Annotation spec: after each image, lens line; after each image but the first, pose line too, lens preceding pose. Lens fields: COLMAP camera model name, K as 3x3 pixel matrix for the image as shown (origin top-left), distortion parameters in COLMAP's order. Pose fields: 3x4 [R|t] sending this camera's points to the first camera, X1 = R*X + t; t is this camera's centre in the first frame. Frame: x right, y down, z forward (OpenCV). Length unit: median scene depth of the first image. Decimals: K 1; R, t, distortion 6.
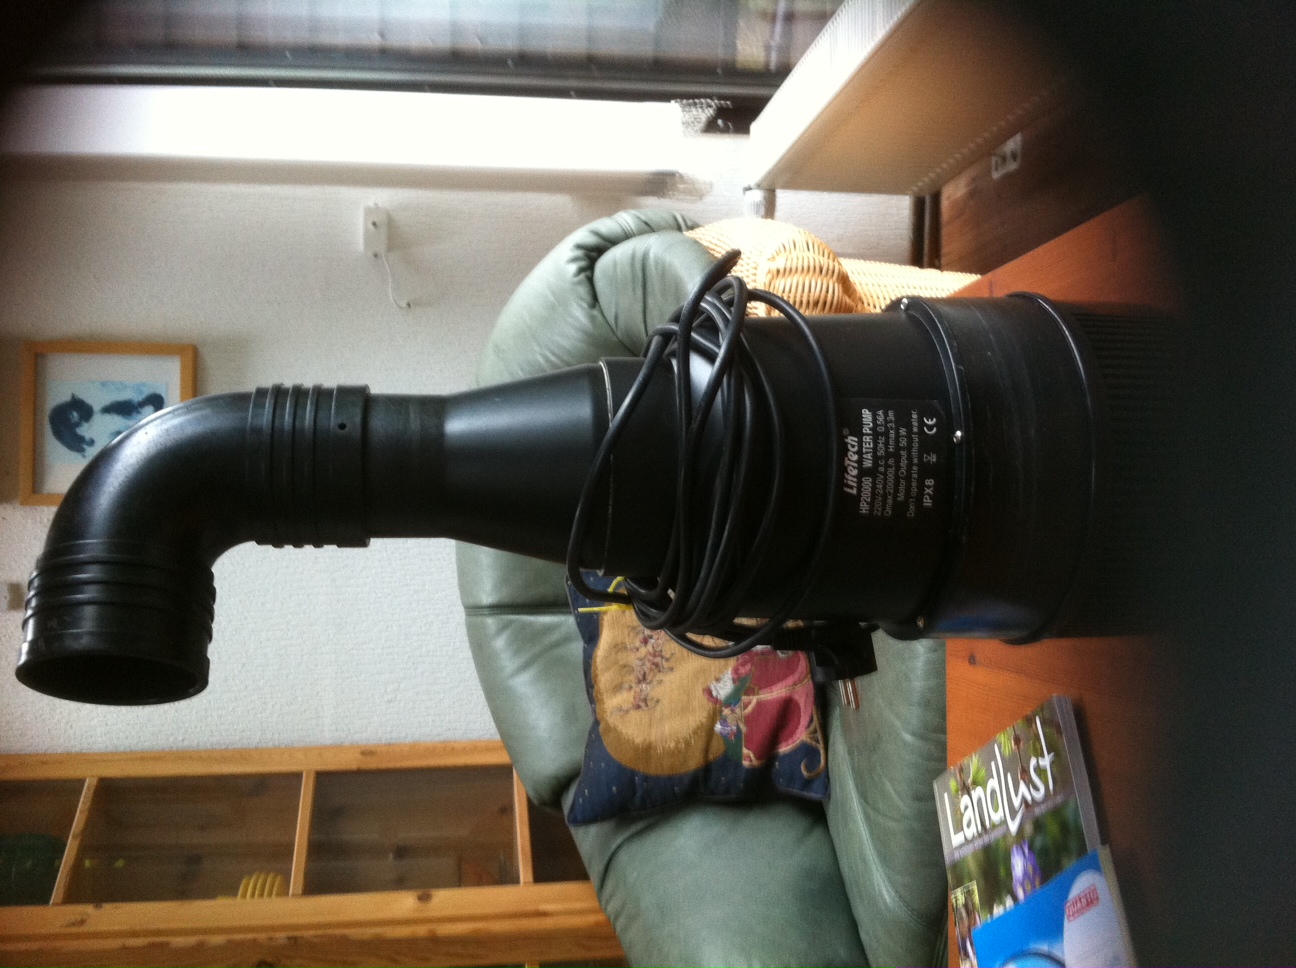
lens RADIAL K [[1313.1, 0, 645.1], [0, 1313.1, 487.9], [0, 0, 1]] dist [0.093554, 0.000000]
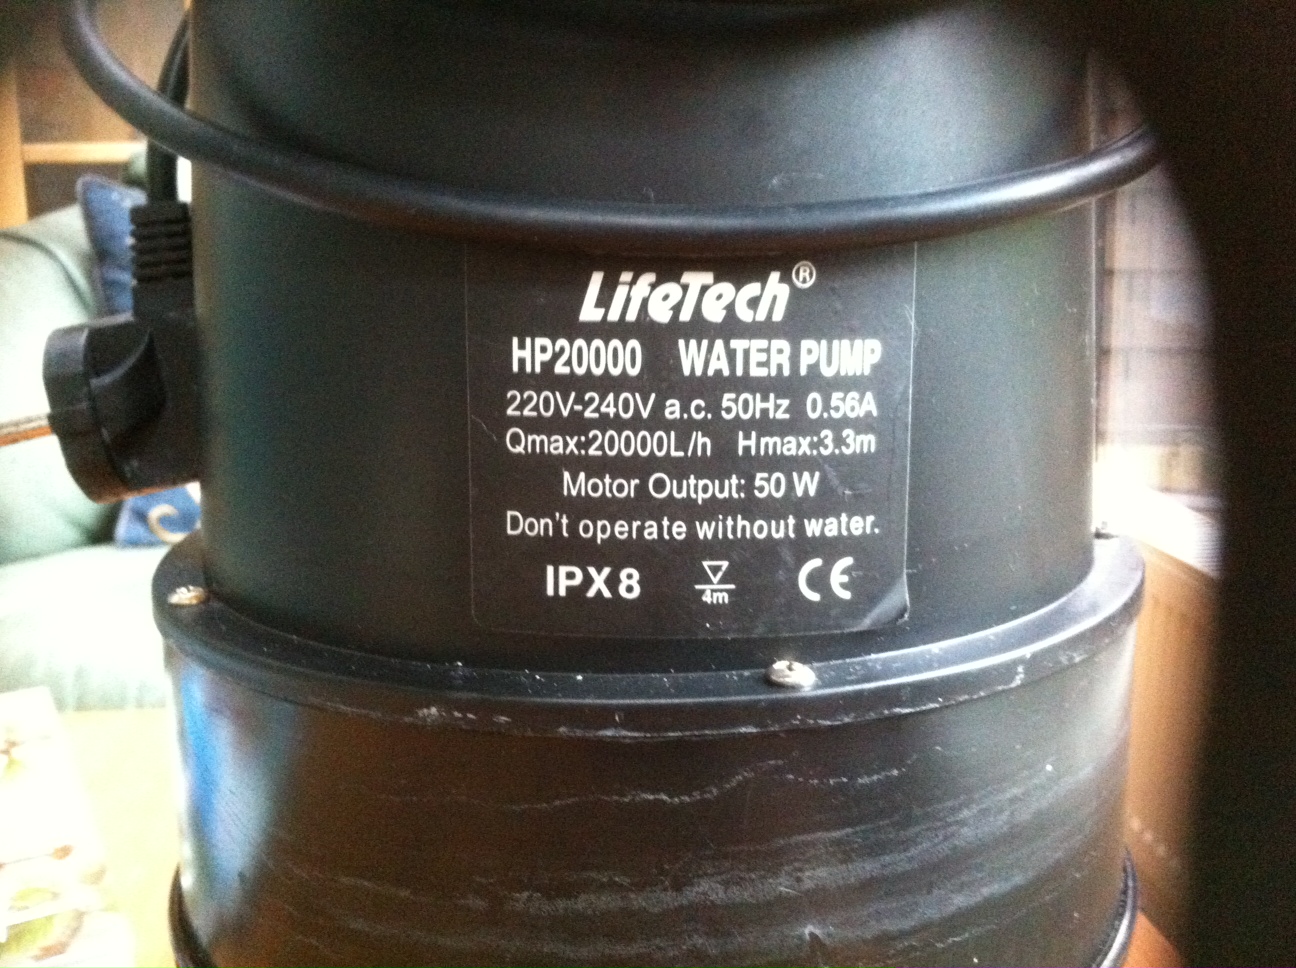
lens RADIAL K [[1313.1, 0, 651.5], [0, 1313.1, 485.5], [0, 0, 1]] dist [0.093554, 0.000000]
pose [[0.027517, 0.997928, 0.058151, 0.178984], [-0.997538, 0.031167, -0.062822, 0.008109], [-0.064505, -0.056279, 0.996329, 0.722403]]
